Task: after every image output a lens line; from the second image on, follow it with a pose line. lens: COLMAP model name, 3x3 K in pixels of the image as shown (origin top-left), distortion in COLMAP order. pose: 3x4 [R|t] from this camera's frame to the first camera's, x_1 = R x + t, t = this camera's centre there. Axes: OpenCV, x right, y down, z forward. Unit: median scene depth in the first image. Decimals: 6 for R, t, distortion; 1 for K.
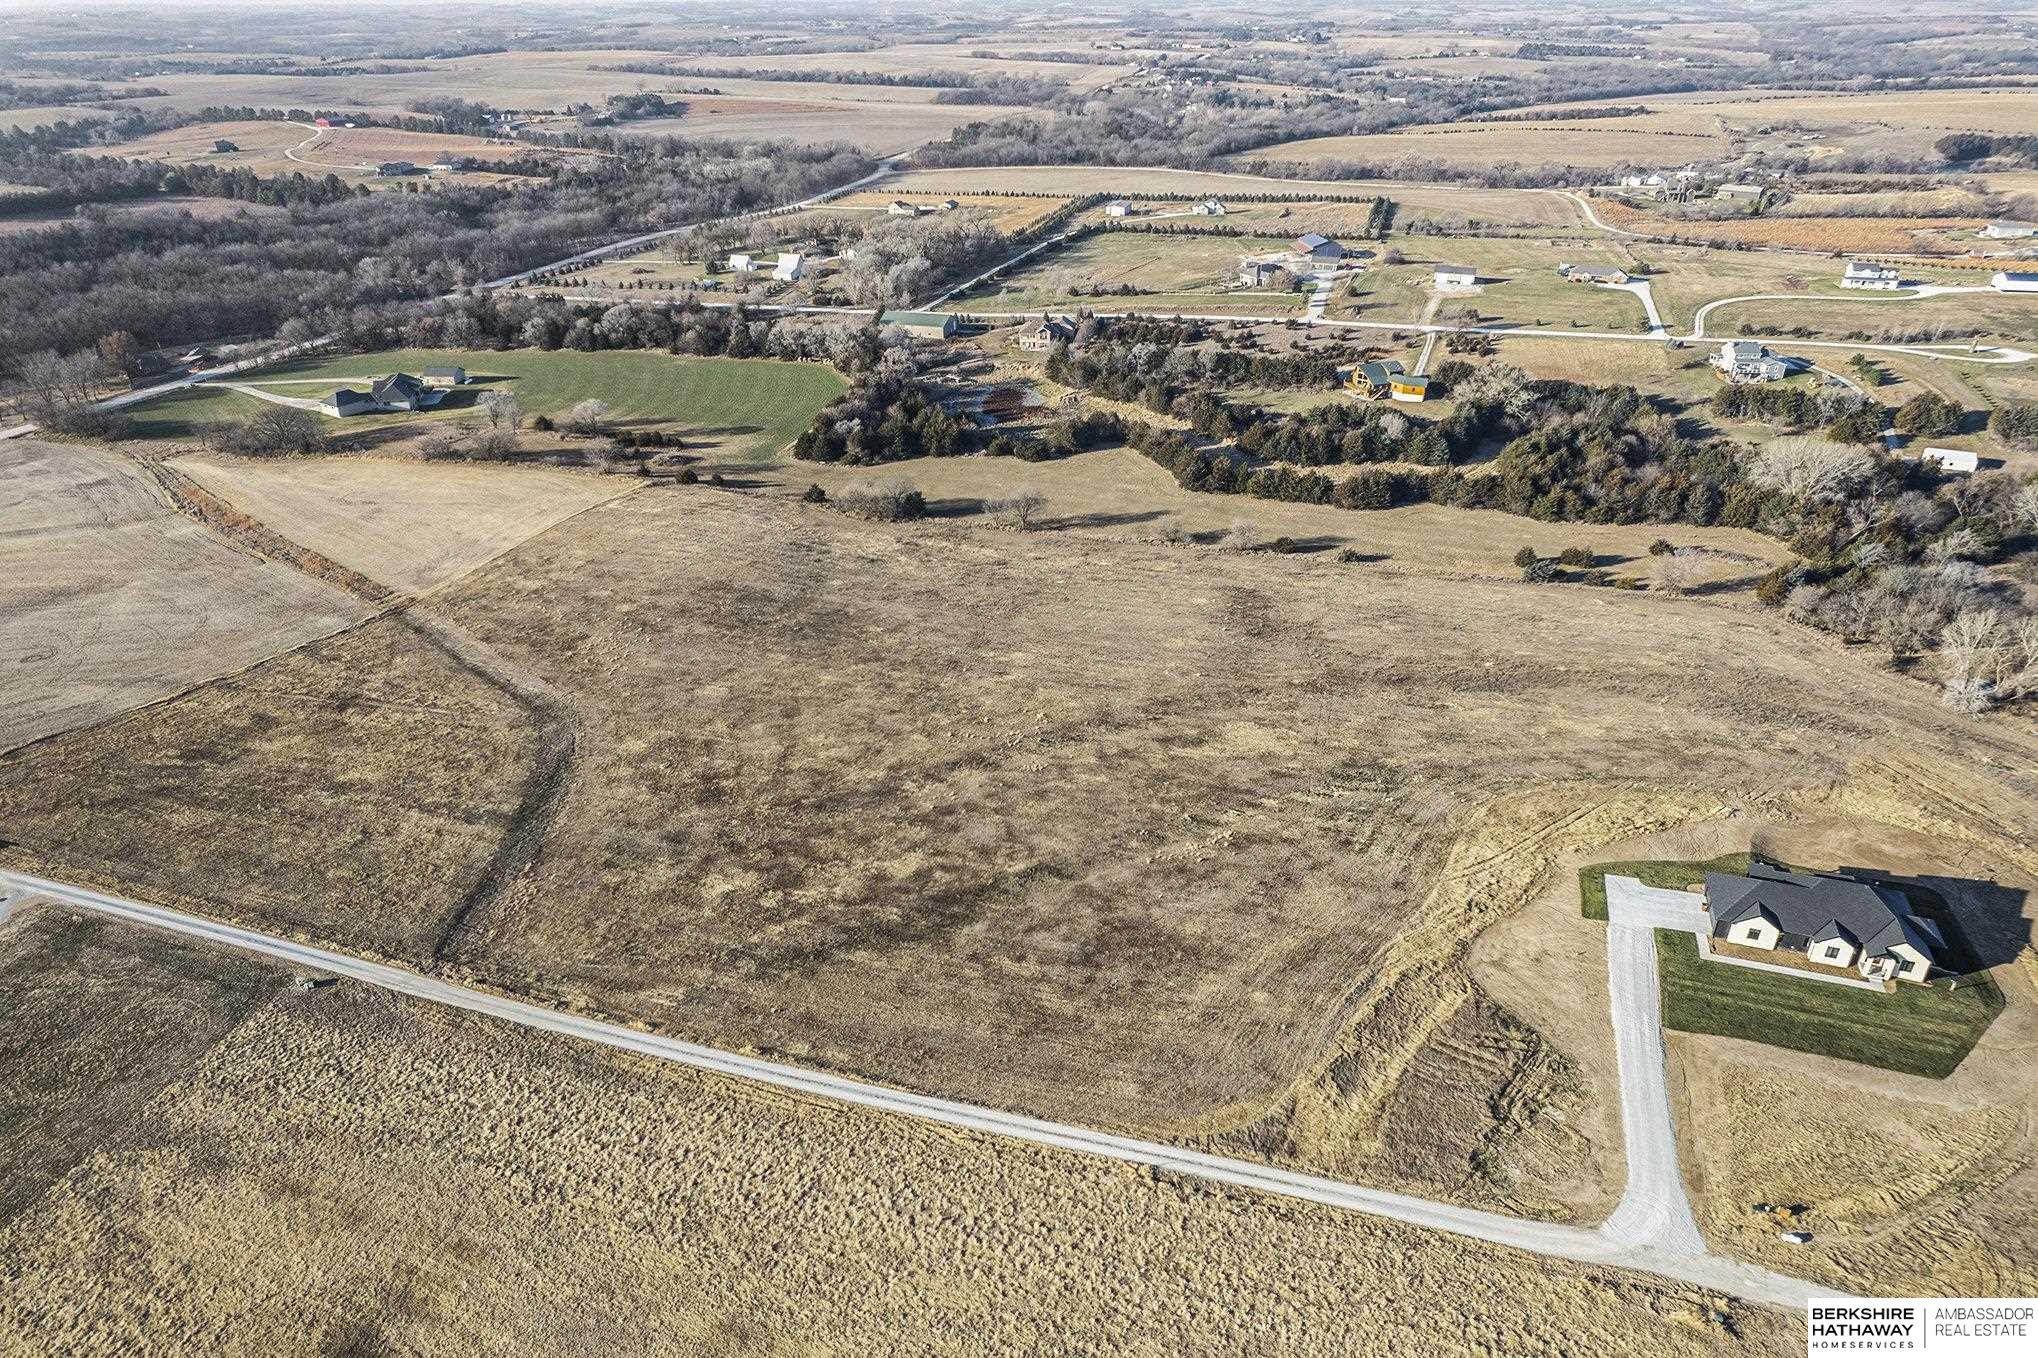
lens RADIAL K [[1301.1, 0, 1016.0], [0, 1301.1, 690.2], [0, 0, 1]] dist [-0.072787, 0.063818]
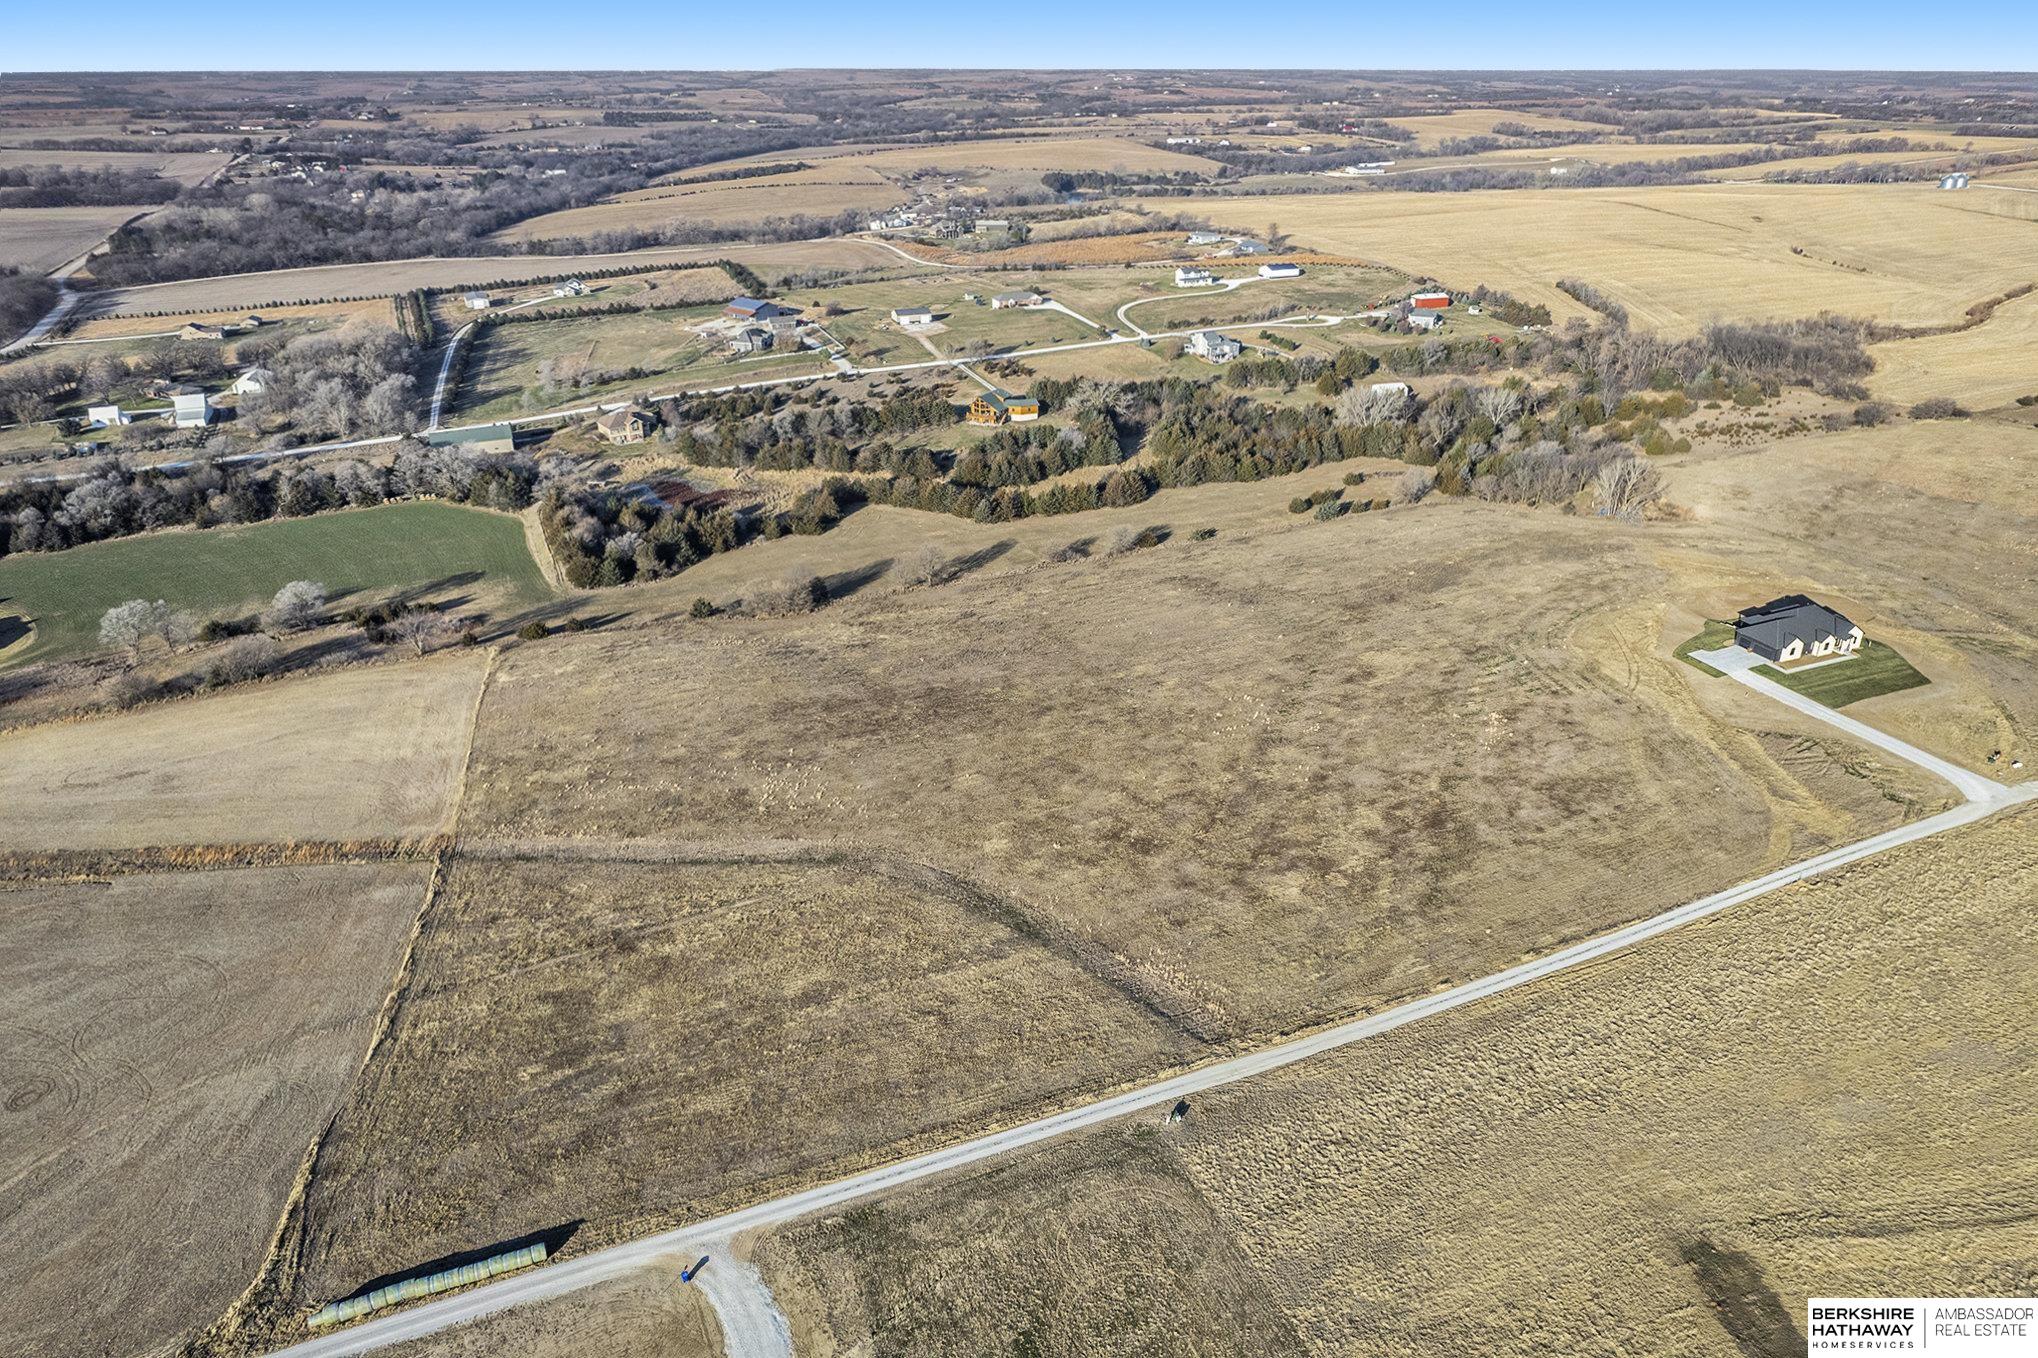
lens RADIAL K [[1301.1, 0, 1042.5], [0, 1301.1, 677.7], [0, 0, 1]] dist [-0.072787, 0.063818]
pose [[0.757741, -0.280259, 0.589308, -0.474896], [0.311131, 0.948984, 0.051254, -0.067603], [-0.573608, 0.144515, 0.806281, 0.104666]]
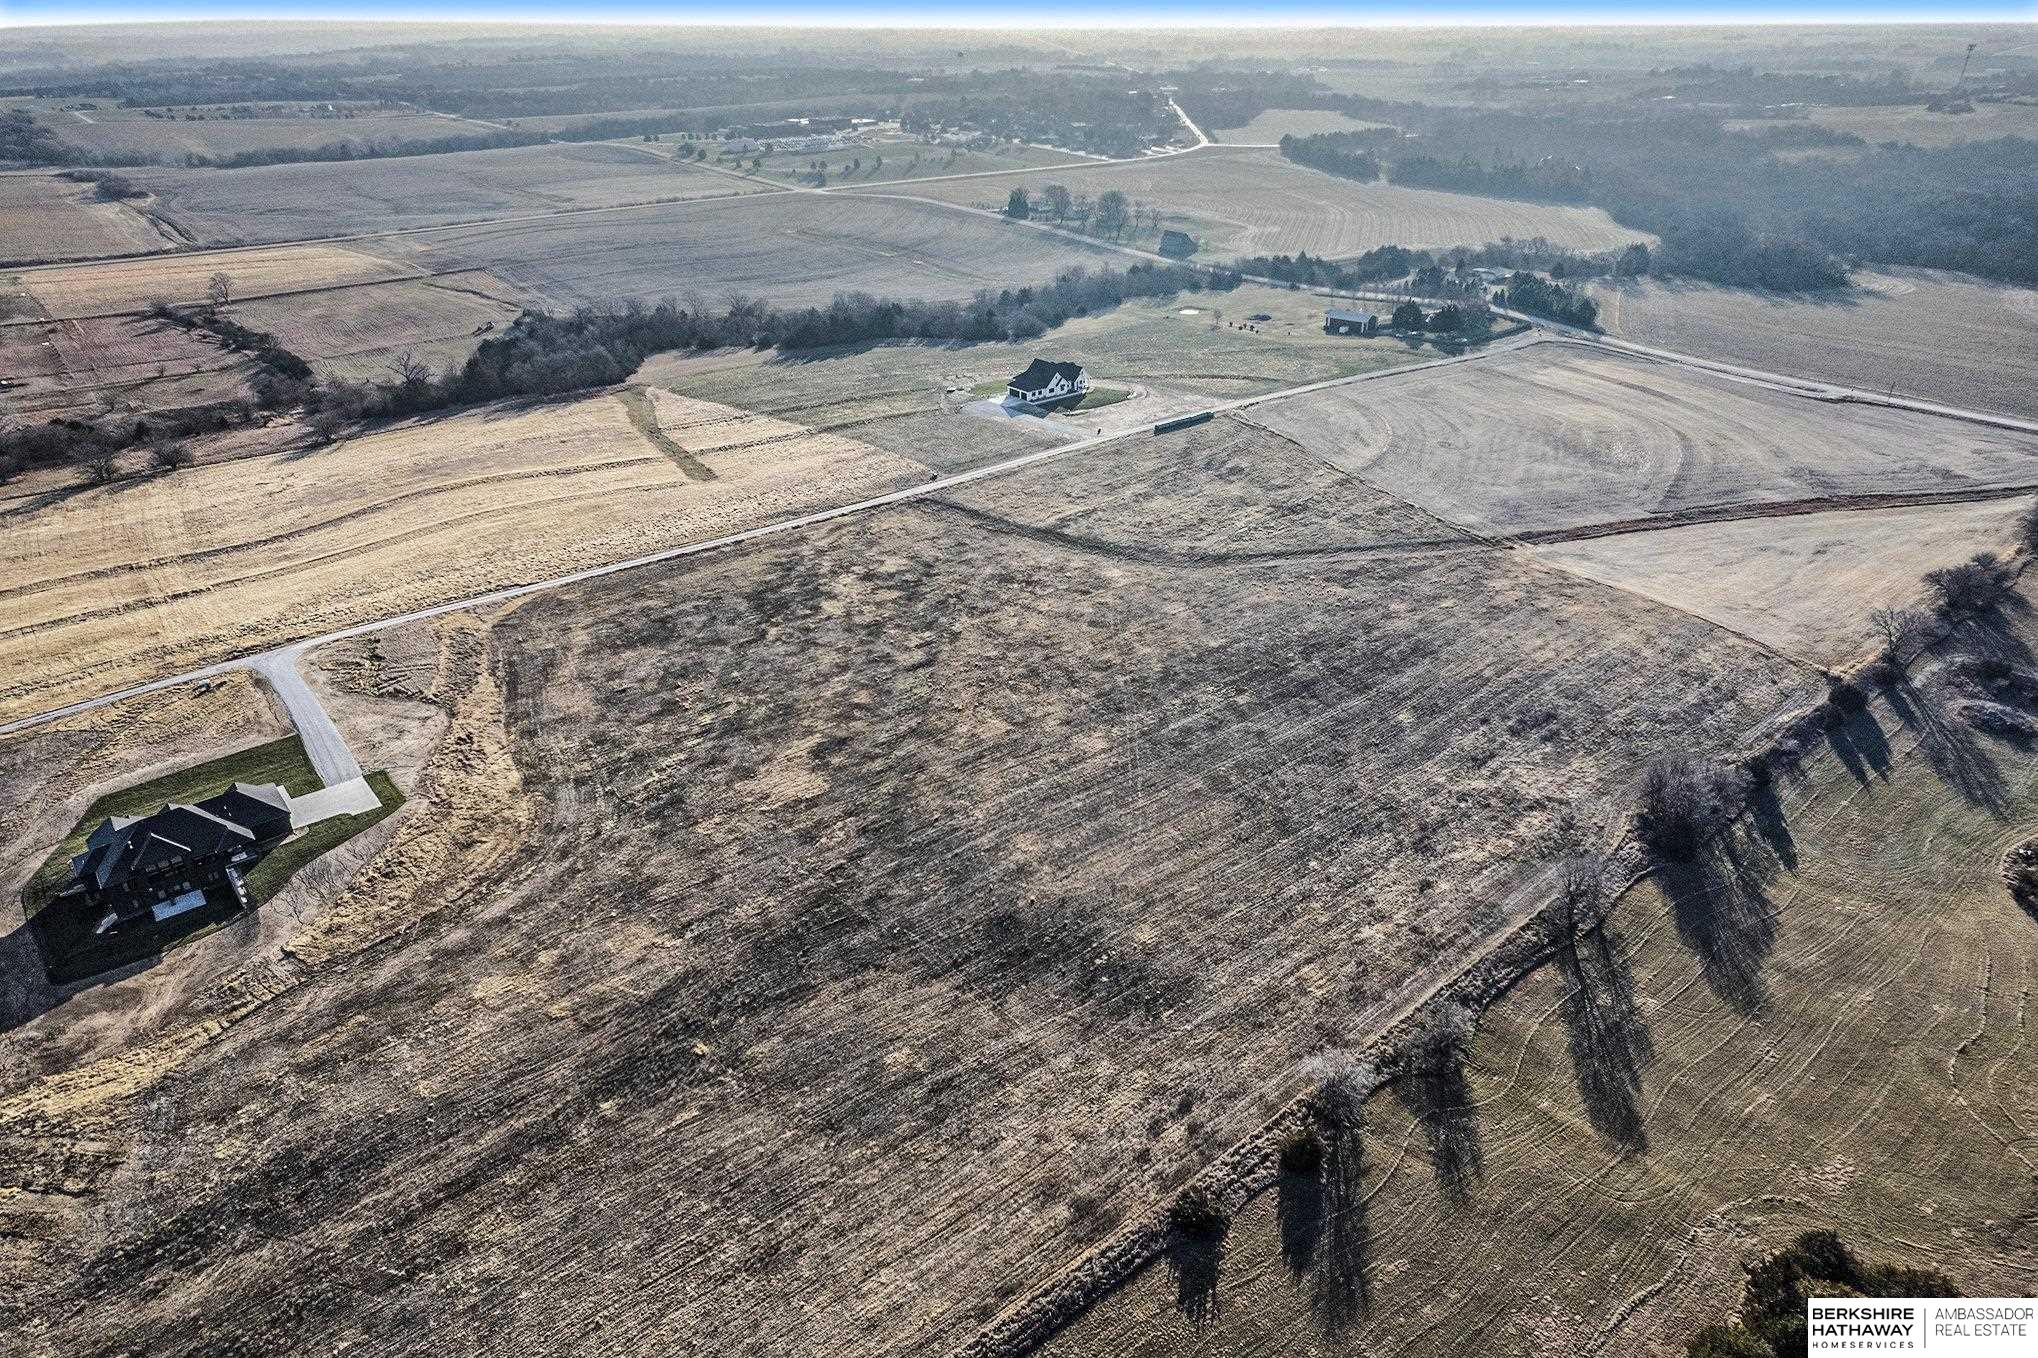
lens RADIAL K [[1301.1, 0, 1022.1], [0, 1301.1, 676.9], [0, 0, 1]] dist [-0.072787, 0.063818]
pose [[-0.525217, 0.411165, -0.745044, 0.443018], [-0.395906, 0.656936, 0.641634, -0.399637], [0.753264, 0.631964, -0.182251, 0.724702]]
